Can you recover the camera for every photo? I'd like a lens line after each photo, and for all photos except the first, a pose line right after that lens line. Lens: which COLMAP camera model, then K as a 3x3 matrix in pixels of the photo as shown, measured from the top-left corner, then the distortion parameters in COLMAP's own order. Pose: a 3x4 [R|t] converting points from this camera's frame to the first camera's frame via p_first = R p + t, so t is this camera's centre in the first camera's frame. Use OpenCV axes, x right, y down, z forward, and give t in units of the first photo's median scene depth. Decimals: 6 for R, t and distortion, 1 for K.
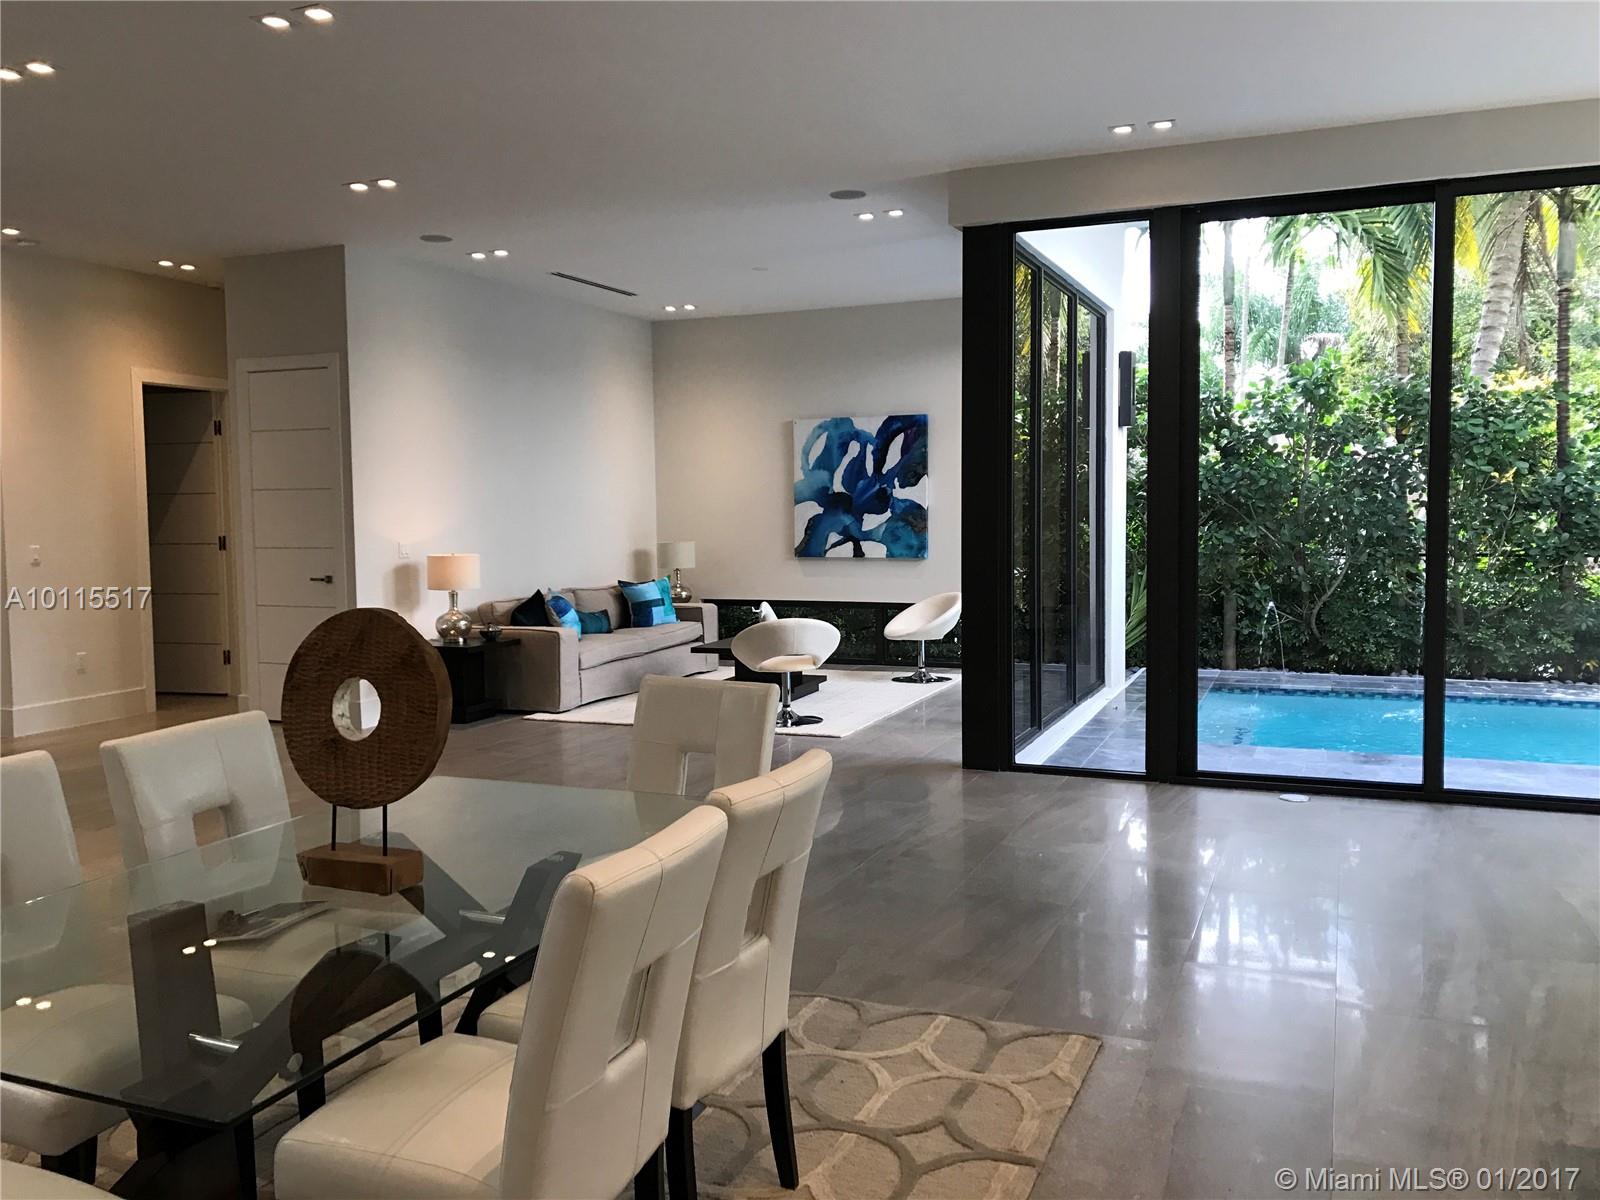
lens RADIAL K [[1306.2, 0, 802.3], [0, 1306.2, 590.2], [0, 0, 1]] dist [0.028315, -0.006366]
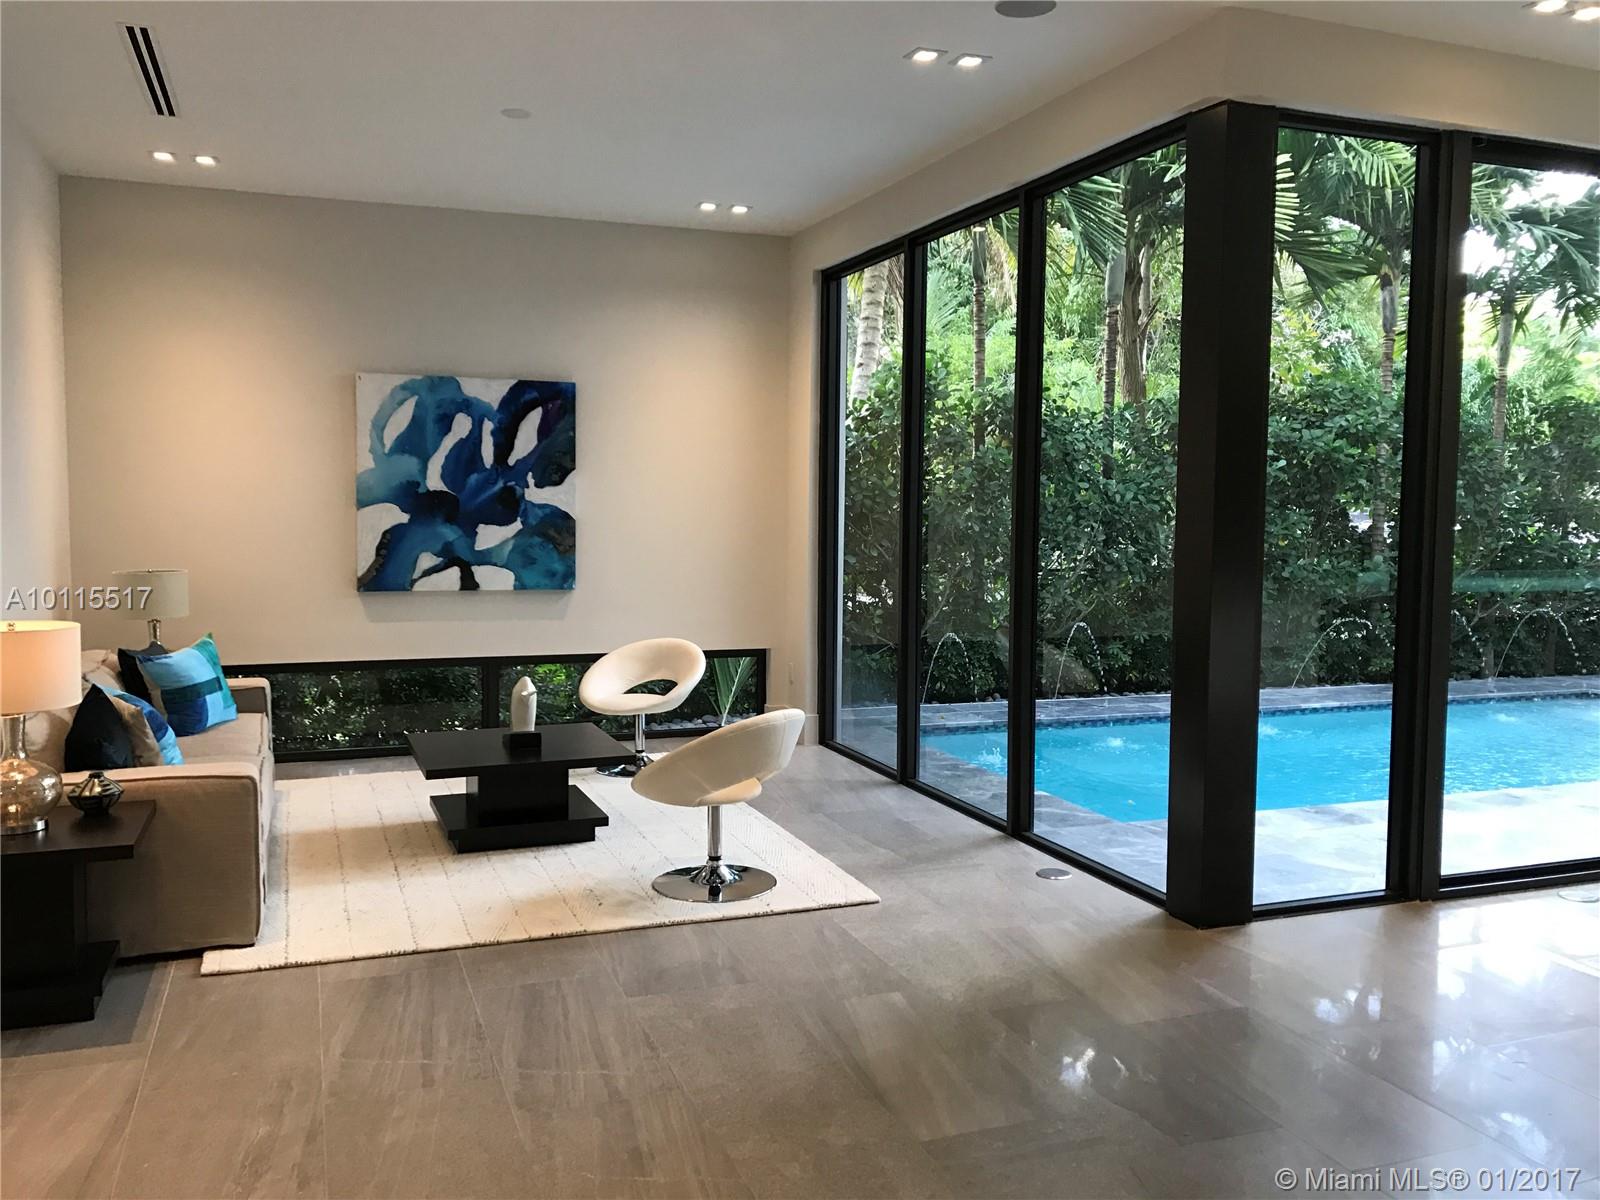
lens RADIAL K [[1306.2, 0, 802.3], [0, 1306.2, 590.2], [0, 0, 1]] dist [0.028315, -0.006366]
pose [[0.716147, -0.025890, 0.697469, -0.299428], [0.024327, 0.999630, 0.012128, -0.029273], [-0.697525, 0.008282, 0.716512, 0.410777]]
